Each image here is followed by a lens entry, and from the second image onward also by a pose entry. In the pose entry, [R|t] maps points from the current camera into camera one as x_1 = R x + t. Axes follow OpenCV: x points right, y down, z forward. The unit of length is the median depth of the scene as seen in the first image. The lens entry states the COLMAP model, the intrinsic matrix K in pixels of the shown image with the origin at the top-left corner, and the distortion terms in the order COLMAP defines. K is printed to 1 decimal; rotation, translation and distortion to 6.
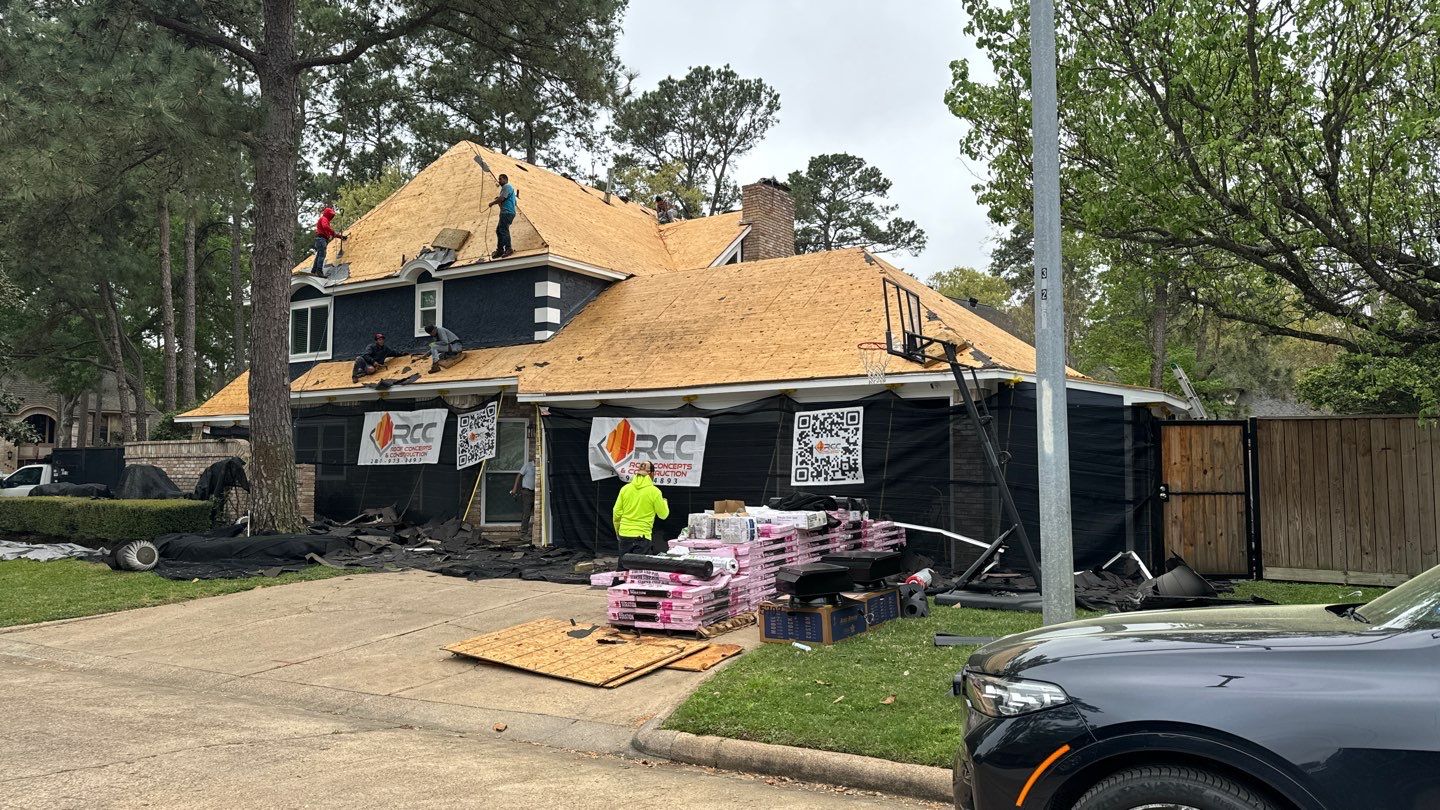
lens RADIAL K [[996.4, 0, 708.5], [0, 996.4, 419.6], [0, 0, 1]] dist [0.080983, -0.087375]
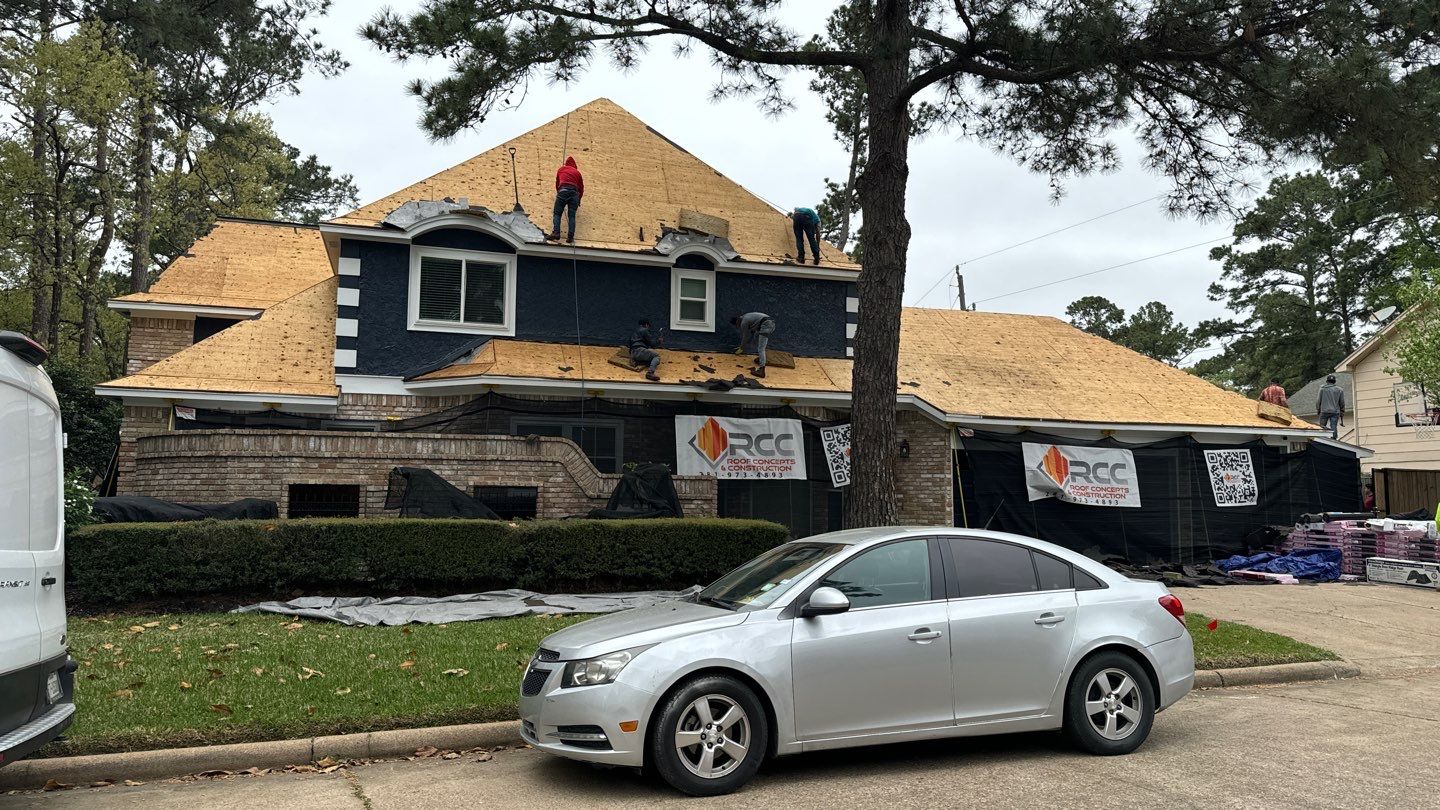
lens RADIAL K [[996.4, 0, 713.1], [0, 996.4, 411.3], [0, 0, 1]] dist [0.080983, -0.087375]
pose [[0.632767, 0.080549, 0.770141, -0.356953], [-0.048164, 0.996743, -0.064676, 0.015485], [-0.772843, 0.003832, 0.634586, 0.172131]]
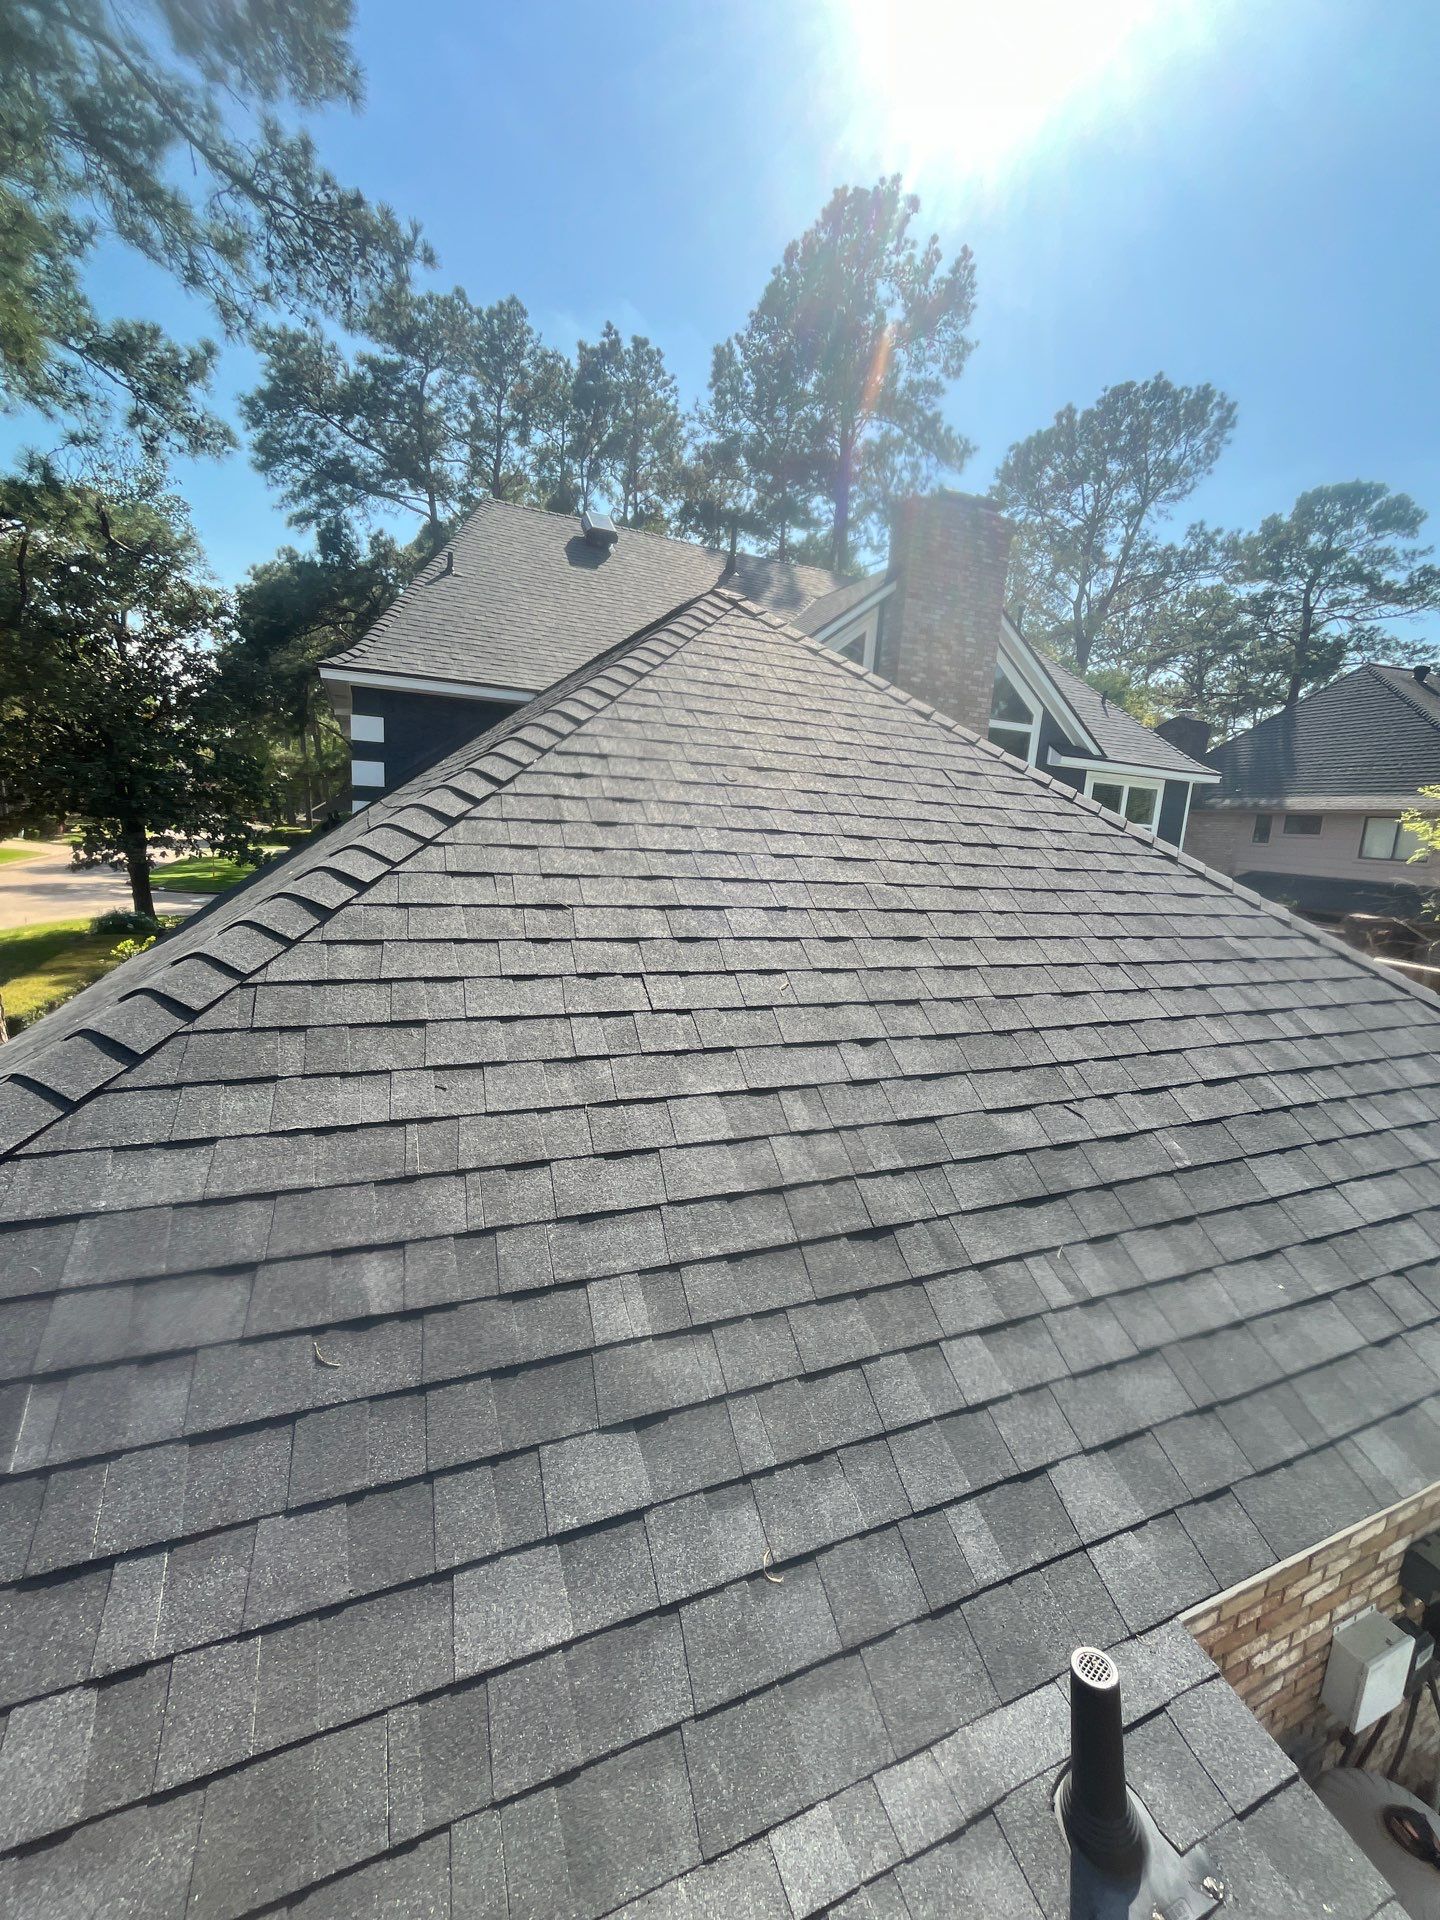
lens RADIAL K [[774.2, 0, 715.9], [0, 774.2, 958.9], [0, 0, 1]] dist [0.000906, 0.000745]
pose [[0.846873, 0.138951, -0.513322, 0.097996], [-0.027852, 0.975526, 0.218115, -0.036850], [0.531066, -0.170419, 0.830016, 0.253871]]
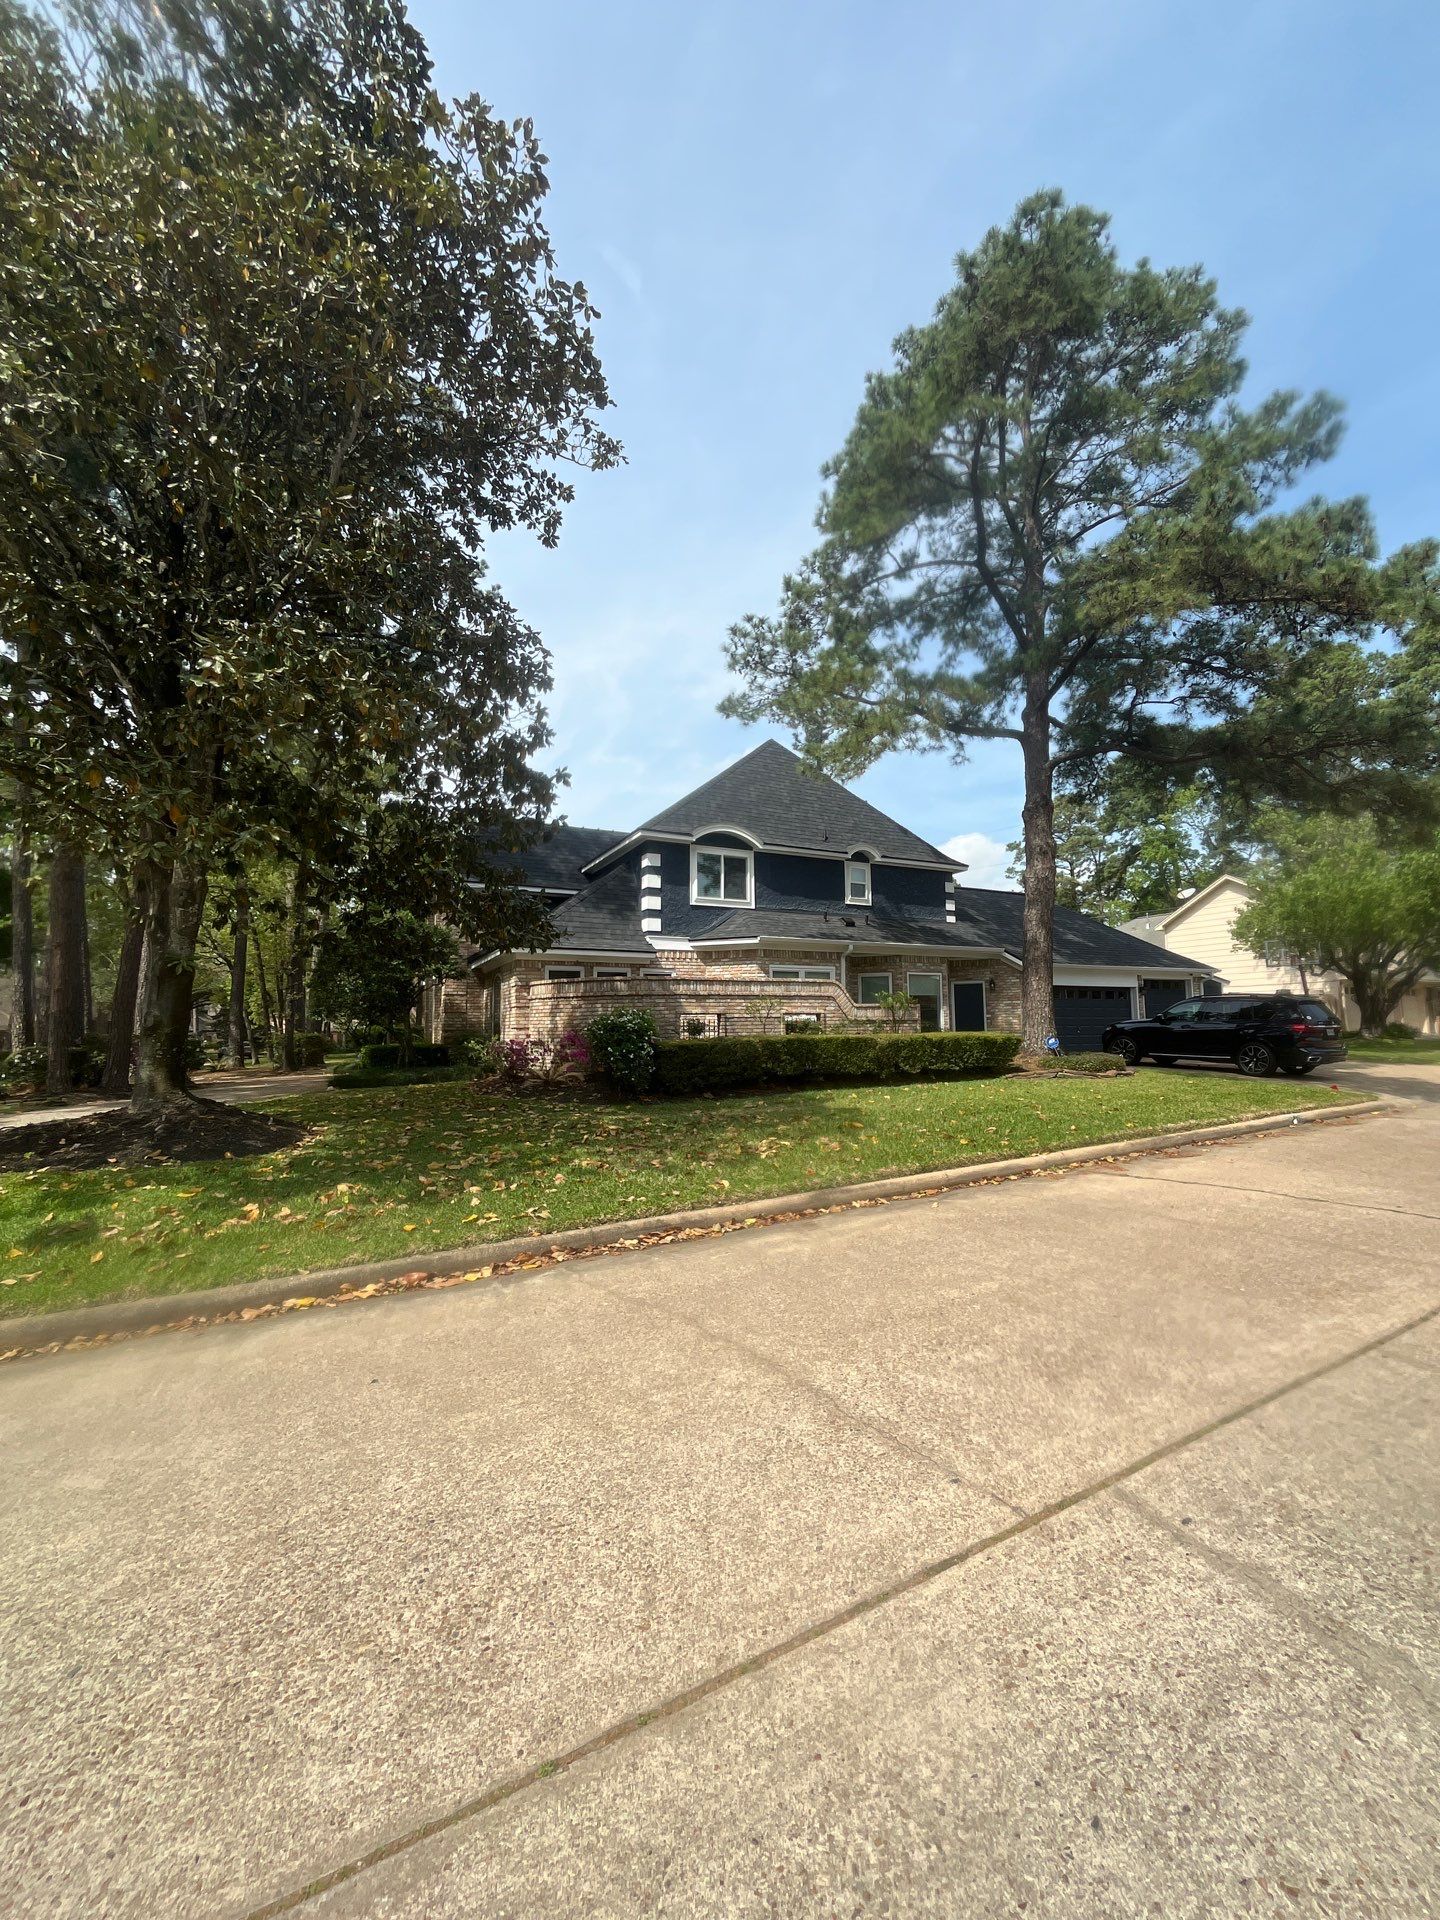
lens RADIAL K [[774.2, 0, 721.0], [0, 774.2, 954.1], [0, 0, 1]] dist [0.000906, 0.000745]
pose [[0.485352, 0.078566, 0.870781, -0.464351], [-0.031520, 0.996879, -0.072374, 0.020600], [-0.873750, 0.007680, 0.486314, 0.263667]]
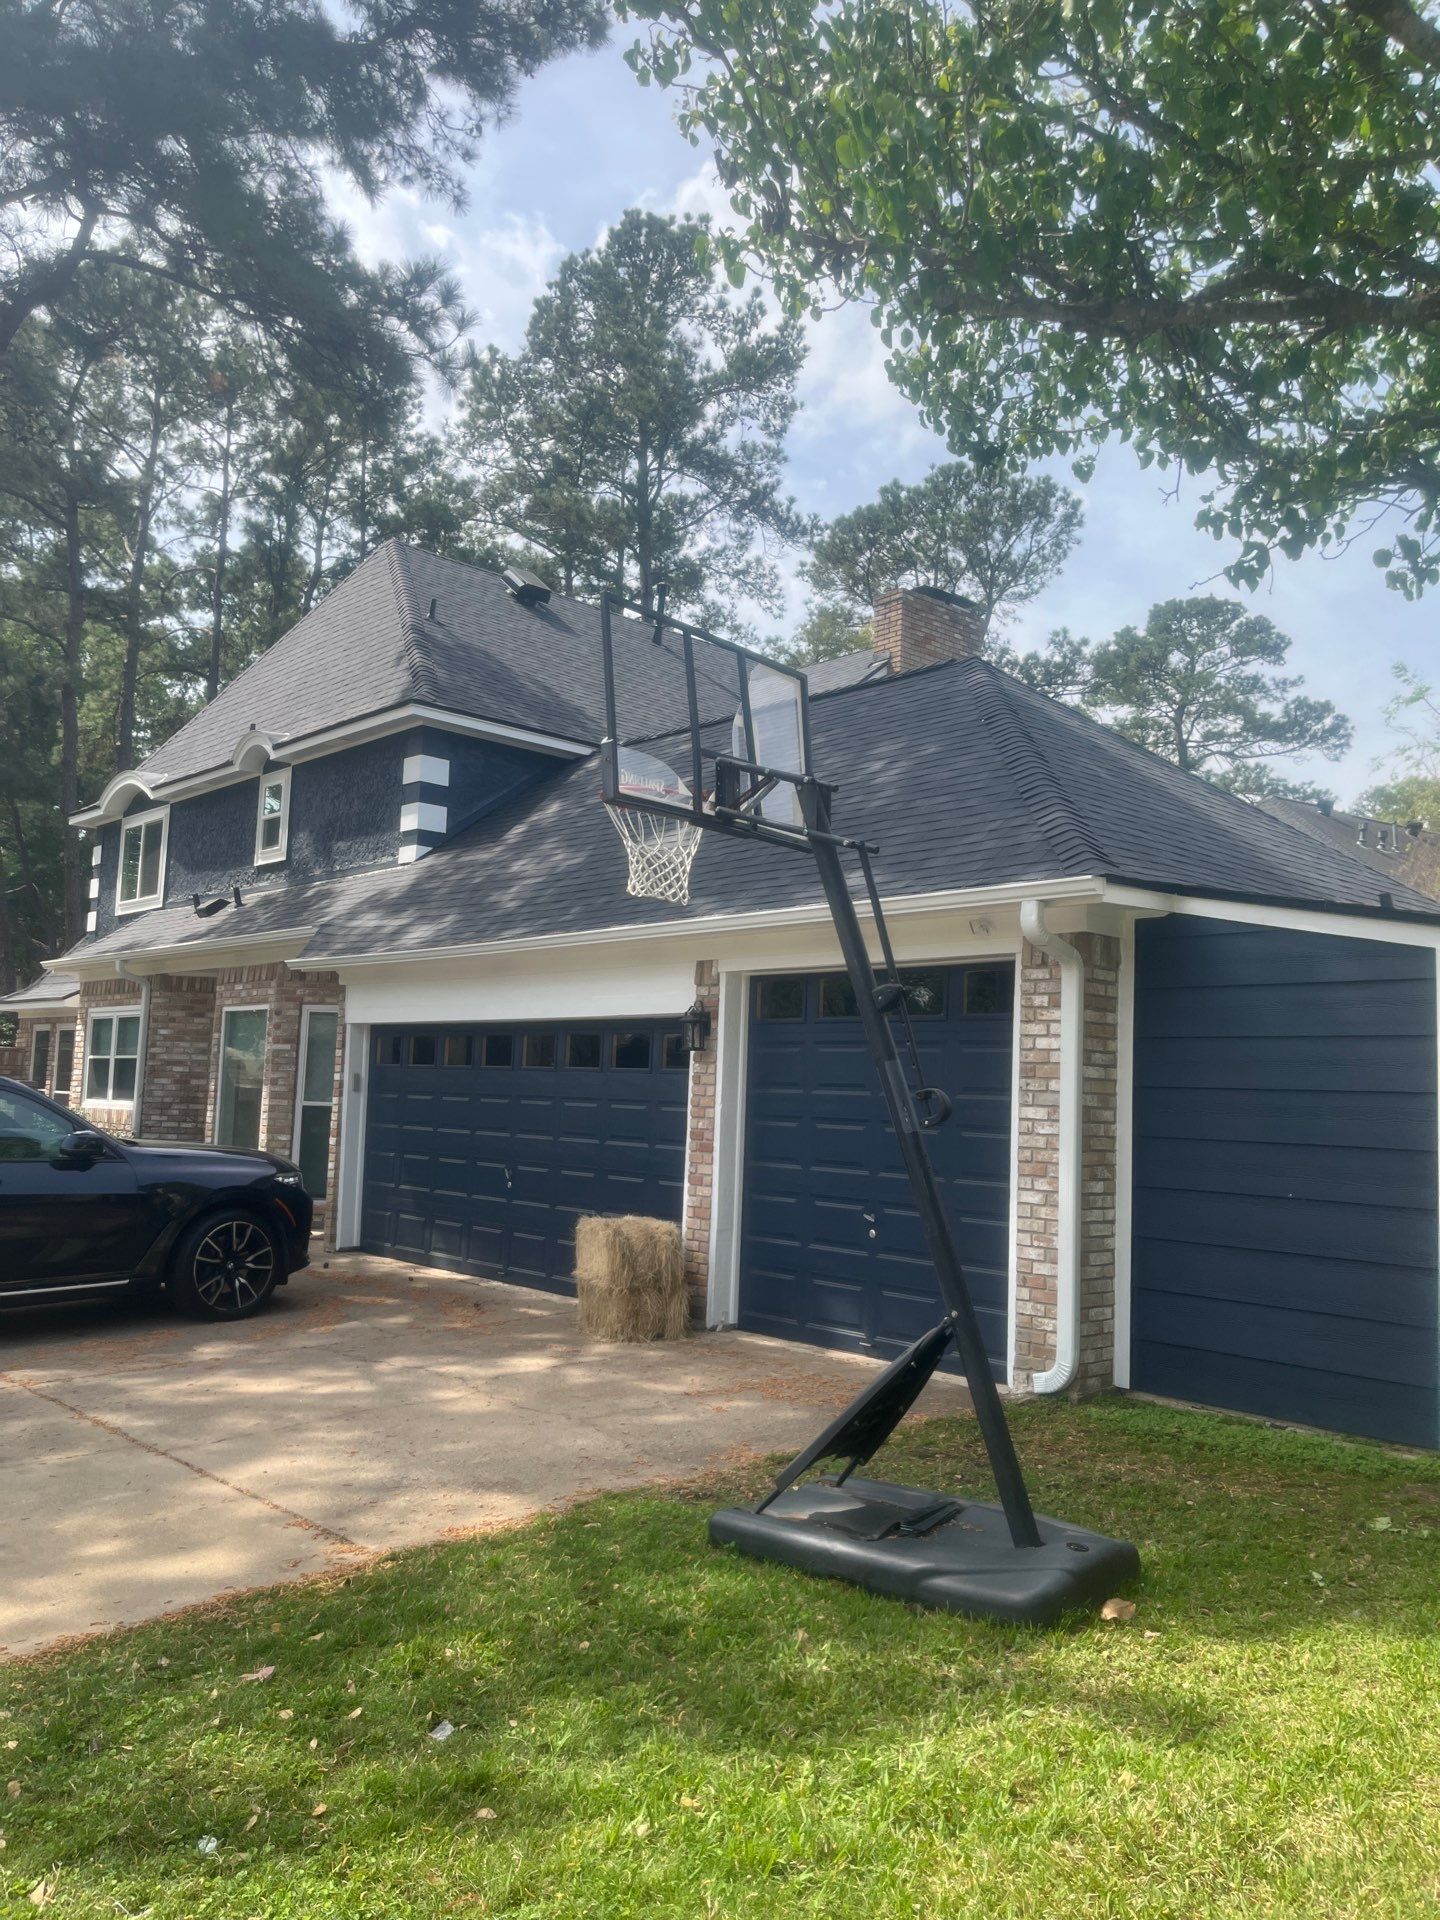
lens RADIAL K [[1447.2, 0, 724.8], [0, 1447.2, 968.2], [0, 0, 1]] dist [0.065470, -0.072151]
pose [[0.974229, 0.008254, -0.225409, 0.063157], [-0.017658, 0.999054, -0.039734, 0.002080], [0.224868, 0.042690, 0.973454, 0.095967]]
